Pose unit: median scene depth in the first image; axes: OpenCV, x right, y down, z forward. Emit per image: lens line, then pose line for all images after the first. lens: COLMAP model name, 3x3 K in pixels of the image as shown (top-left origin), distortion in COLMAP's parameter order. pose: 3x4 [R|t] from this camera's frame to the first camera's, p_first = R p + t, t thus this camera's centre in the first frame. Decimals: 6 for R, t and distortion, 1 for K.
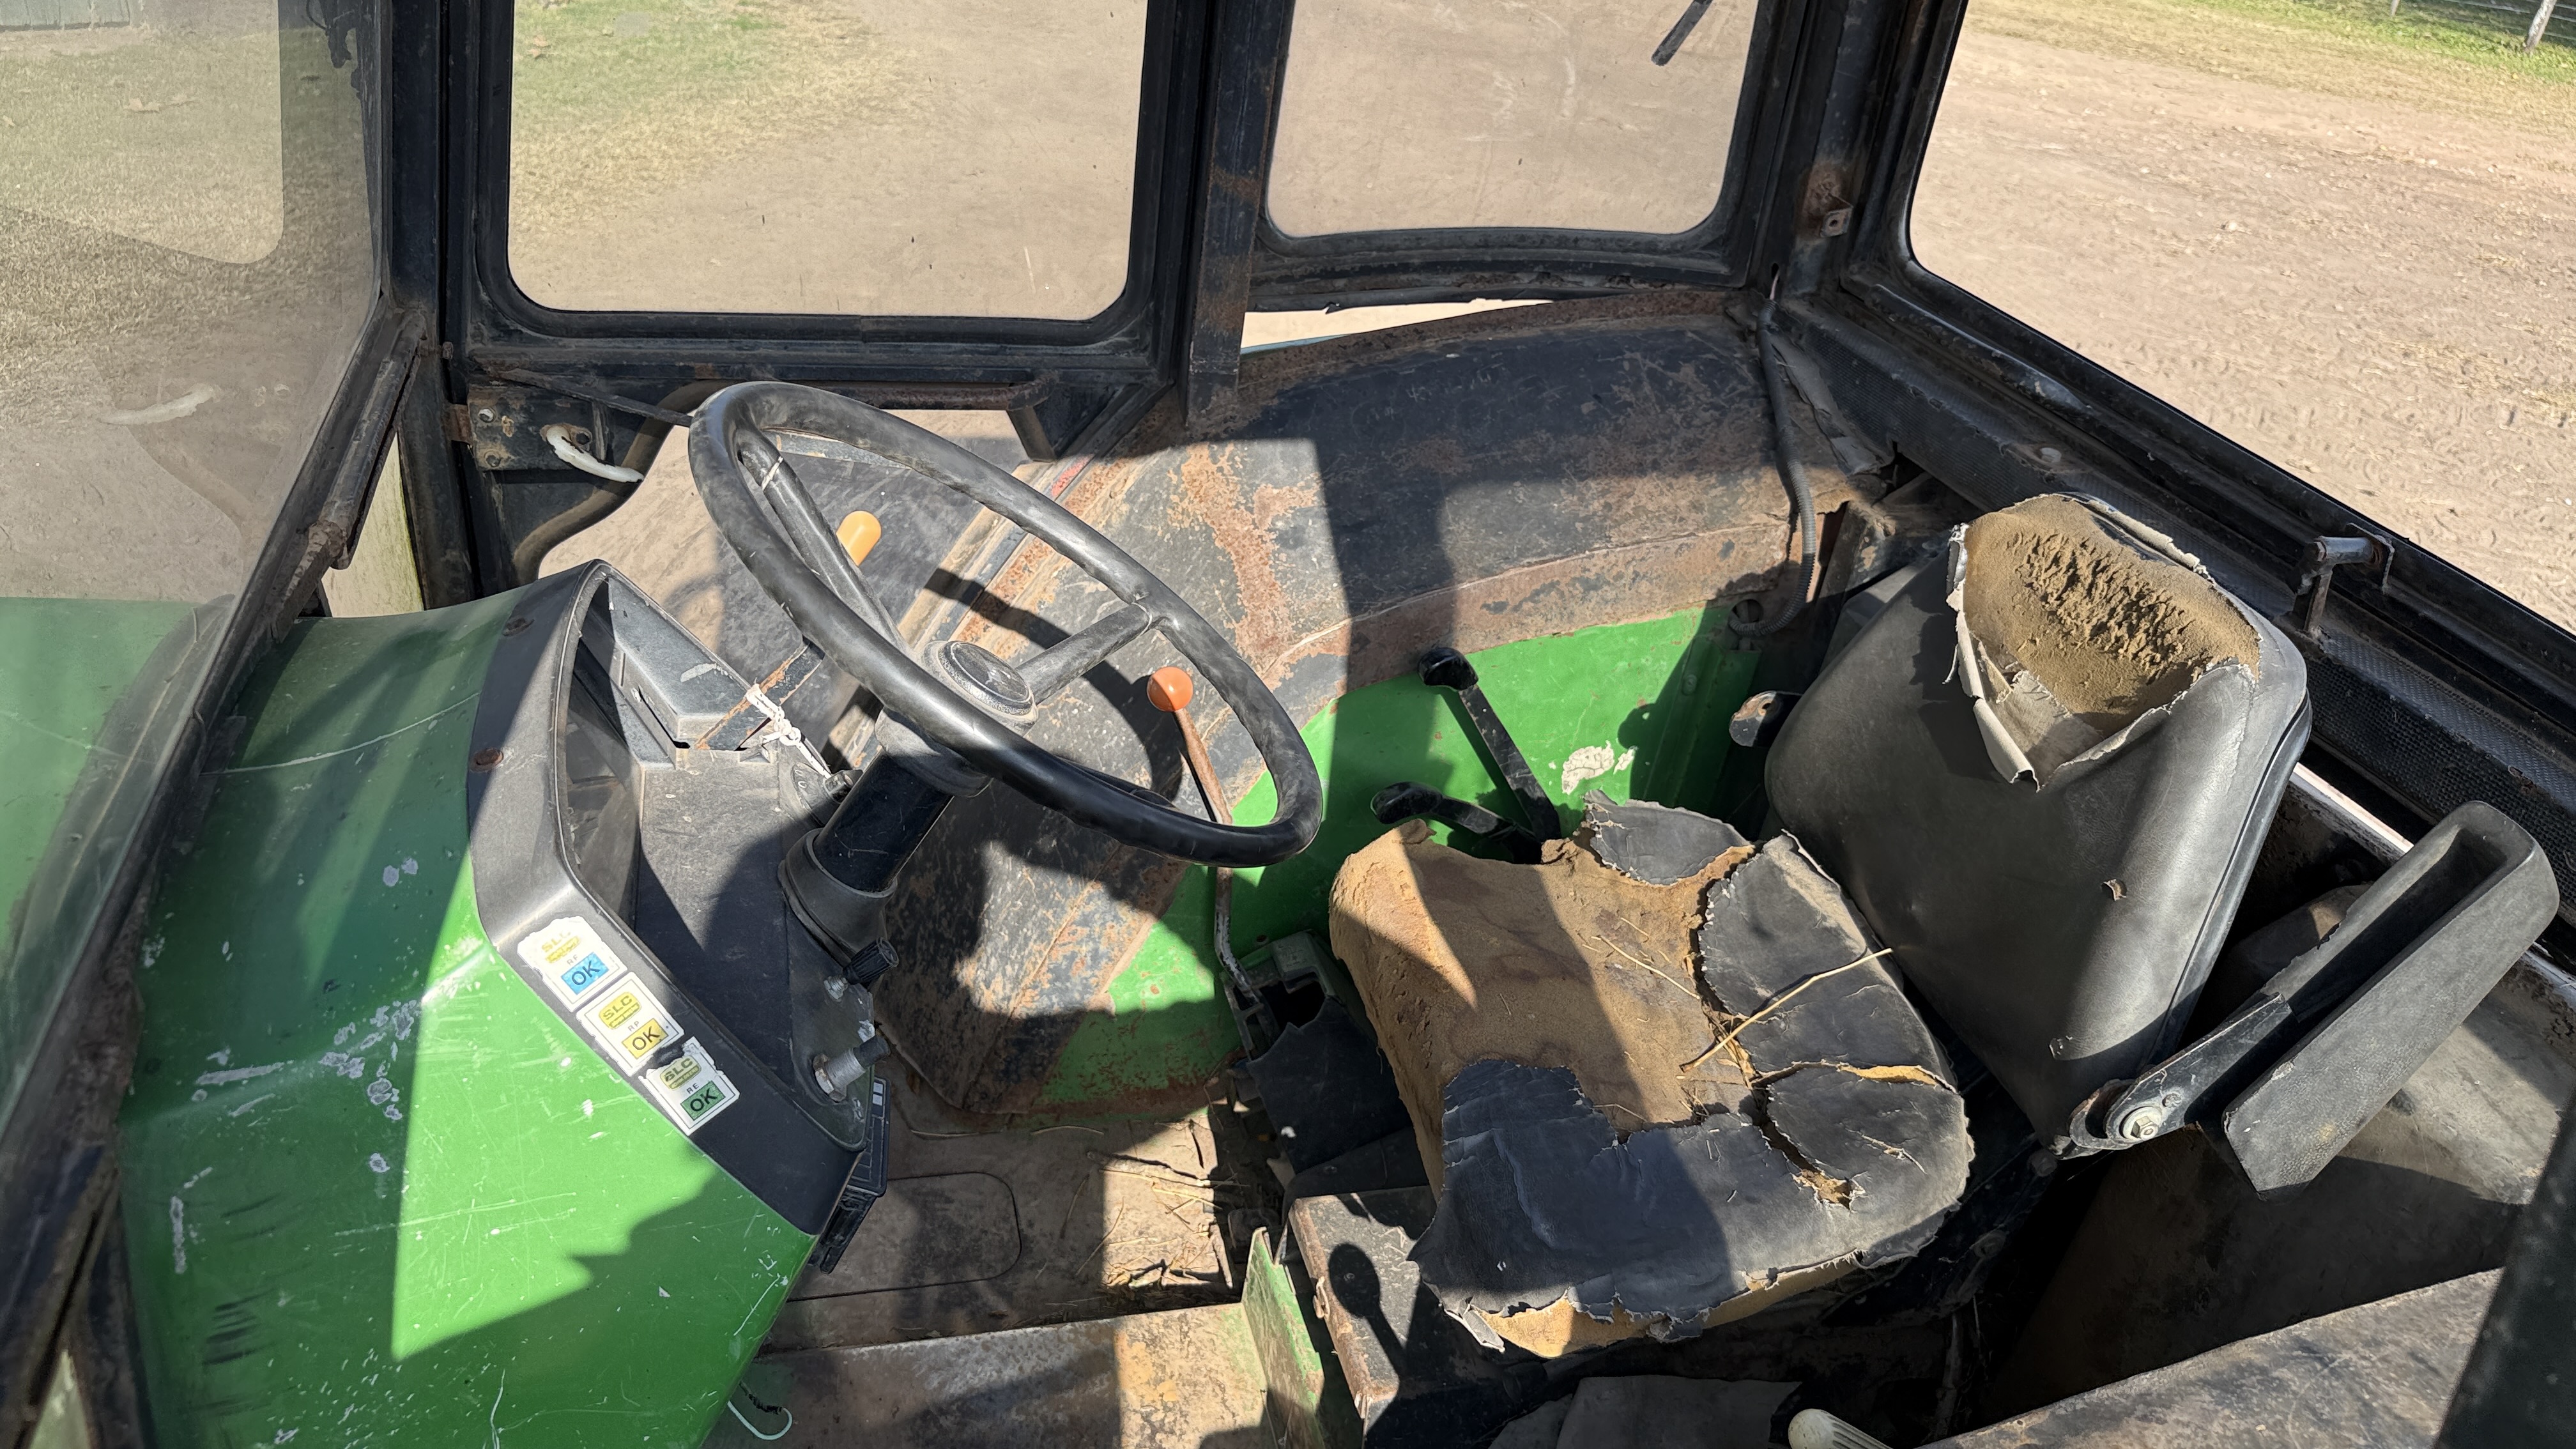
lens RADIAL K [[1778.9, 0, 1377.9], [0, 1778.9, 691.7], [0, 0, 1]] dist [0.114573, -0.244743]
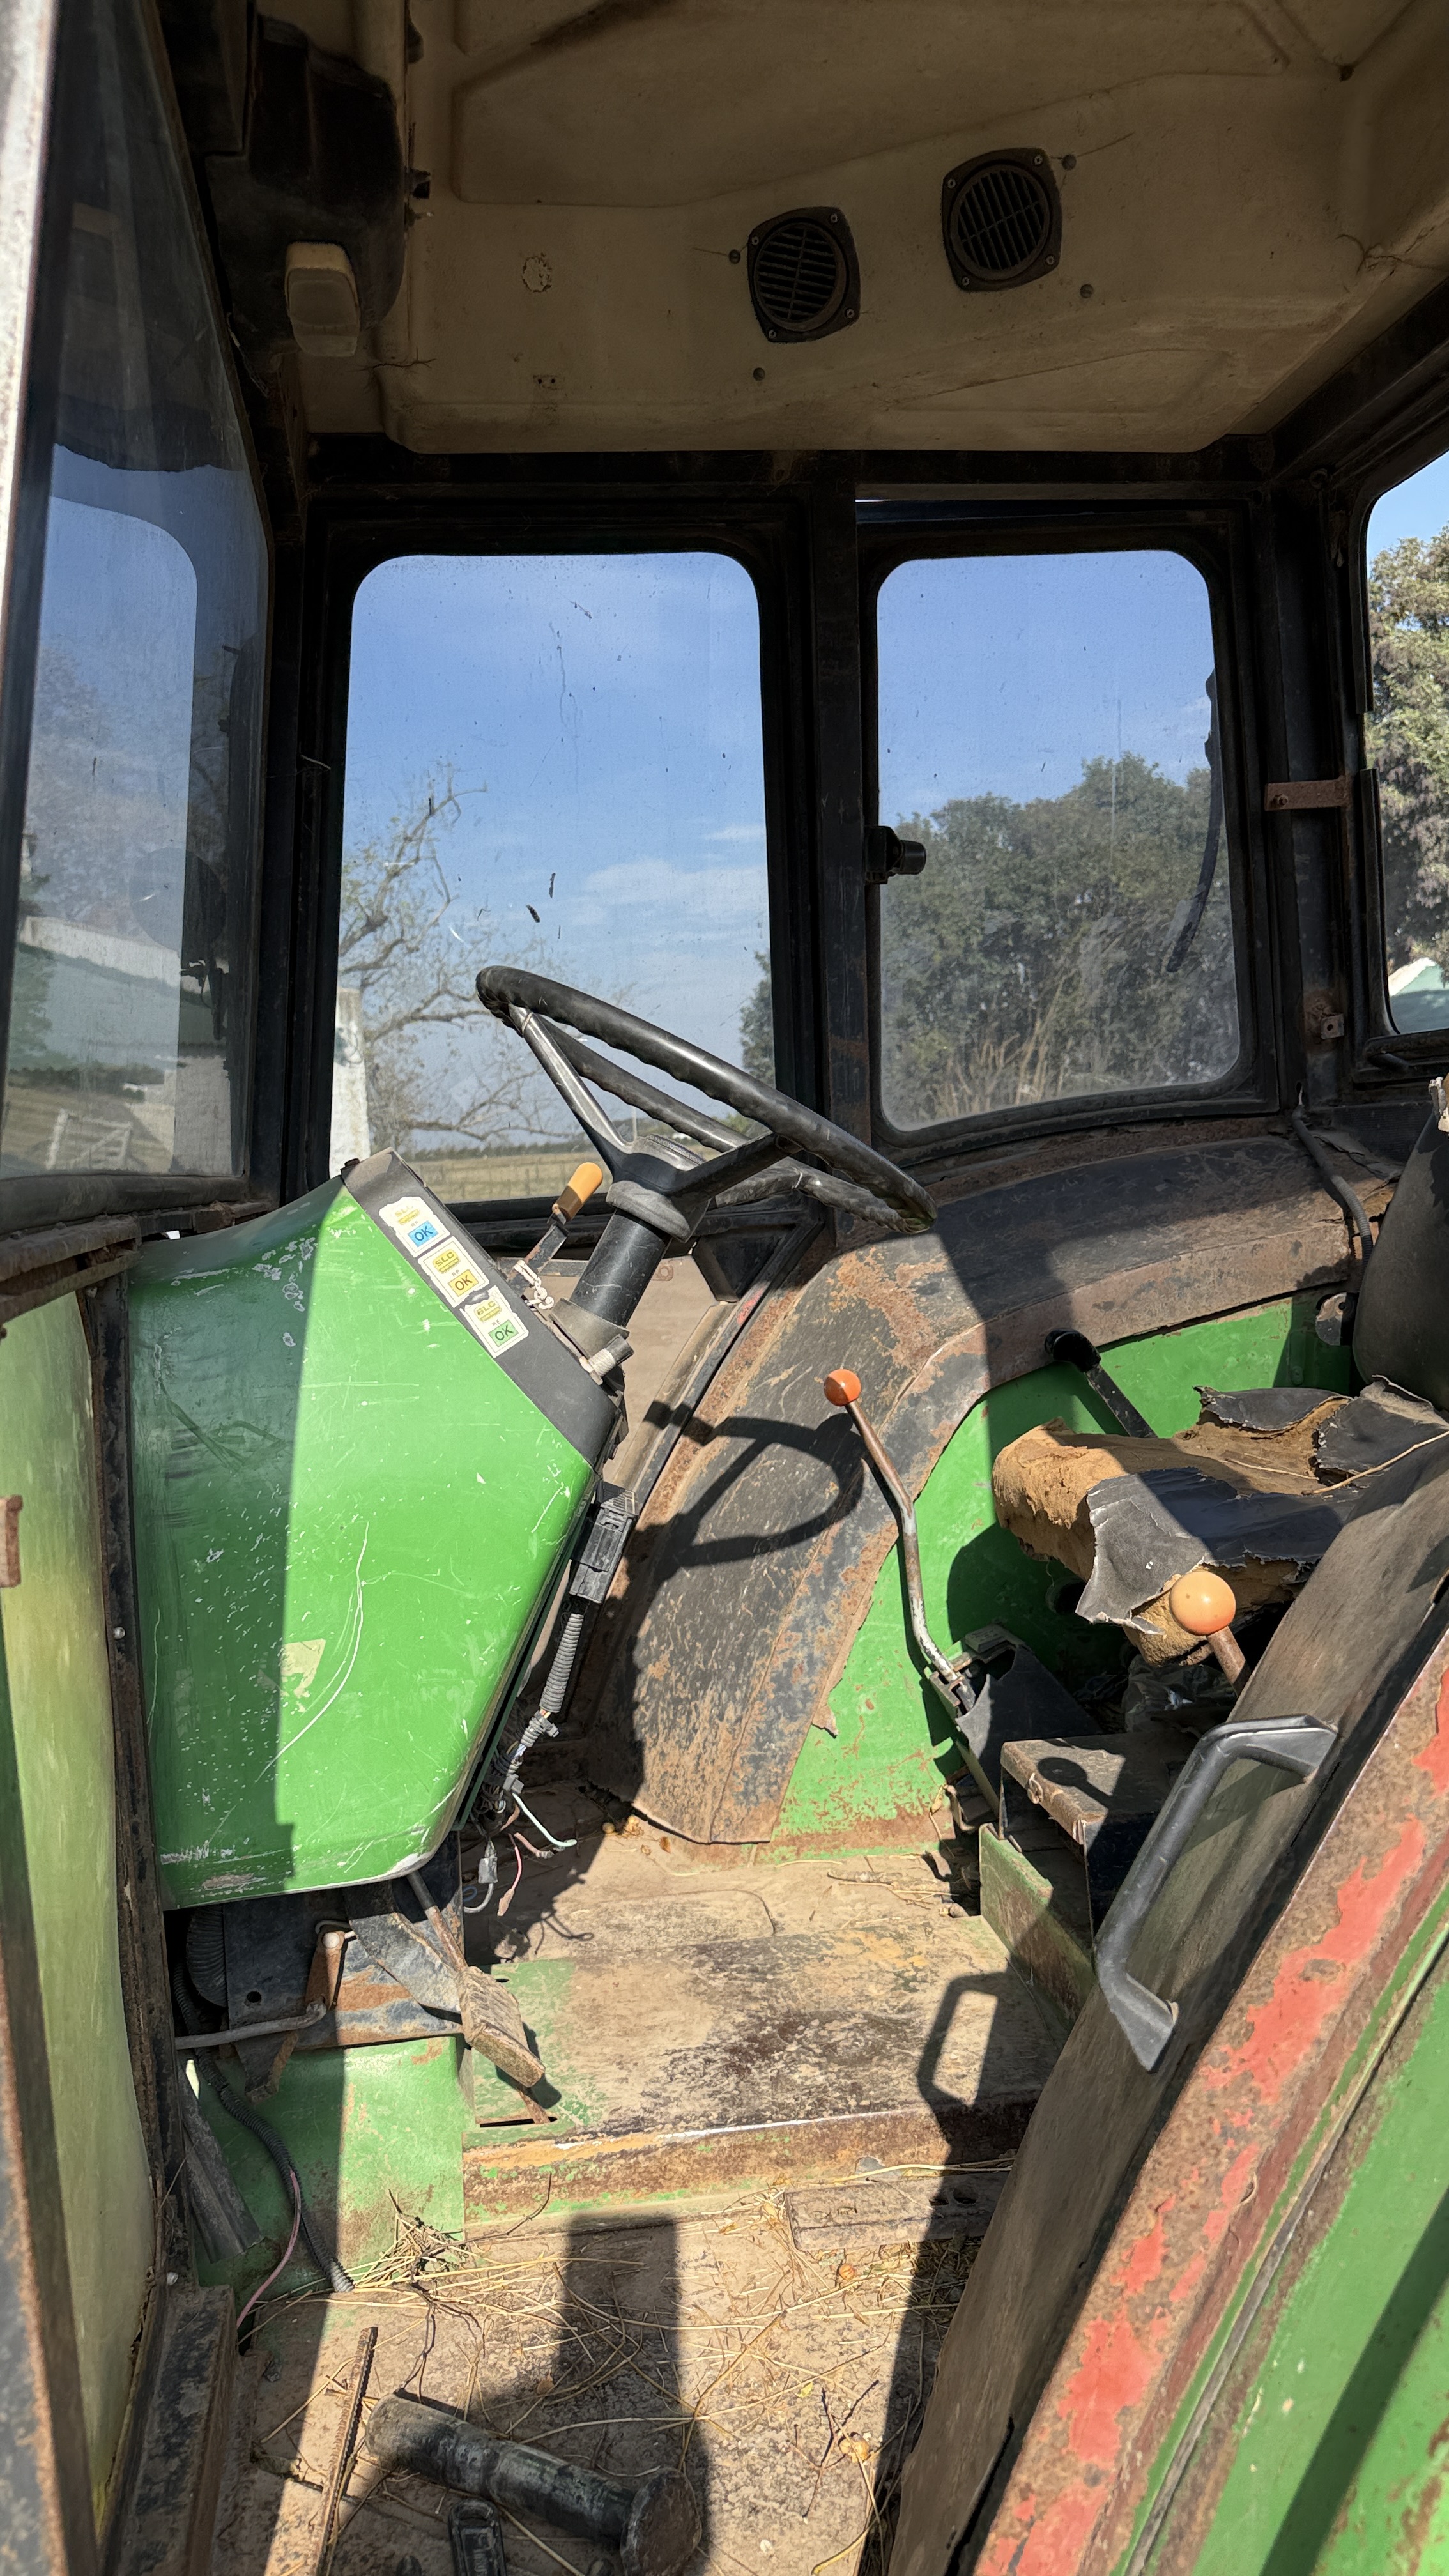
lens RADIAL K [[1809.2, 0, 822.7], [0, 1809.2, 1294.4], [0, 0, 1]] dist [0.044018, -0.070825]
pose [[0.978835, -0.175687, -0.104961, 0.009590], [0.113514, 0.892830, -0.435854, 0.443197], [0.170286, 0.414714, 0.893876, -0.115569]]
